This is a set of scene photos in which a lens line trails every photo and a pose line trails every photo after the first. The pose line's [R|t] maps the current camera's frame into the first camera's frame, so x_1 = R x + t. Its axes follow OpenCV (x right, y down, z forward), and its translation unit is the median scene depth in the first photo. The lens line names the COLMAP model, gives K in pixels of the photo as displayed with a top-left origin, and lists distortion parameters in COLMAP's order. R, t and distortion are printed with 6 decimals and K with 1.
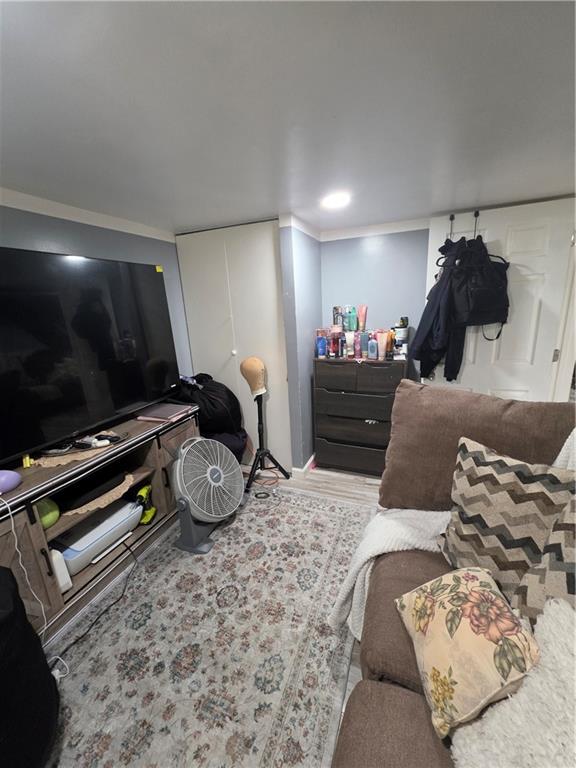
lens RADIAL K [[309.5, 0, 290.2], [0, 309.5, 384.2], [0, 0, 1]] dist [-0.000253, -0.000017]
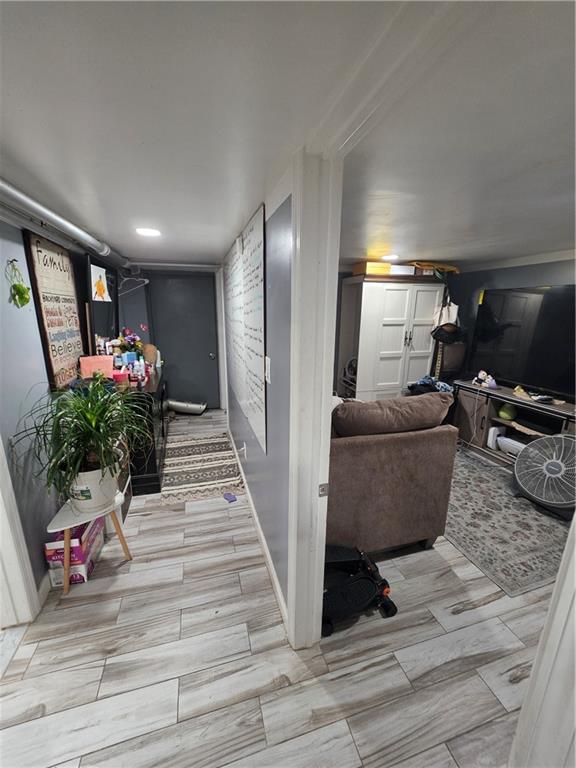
lens RADIAL K [[309.5, 0, 288.0], [0, 309.5, 385.8], [0, 0, 1]] dist [-0.000253, -0.000017]
pose [[-0.782119, 0.184915, -0.595060, 1.342165], [-0.133070, 0.883361, 0.449406, -0.417867], [0.608755, 0.430673, -0.666287, 1.193722]]
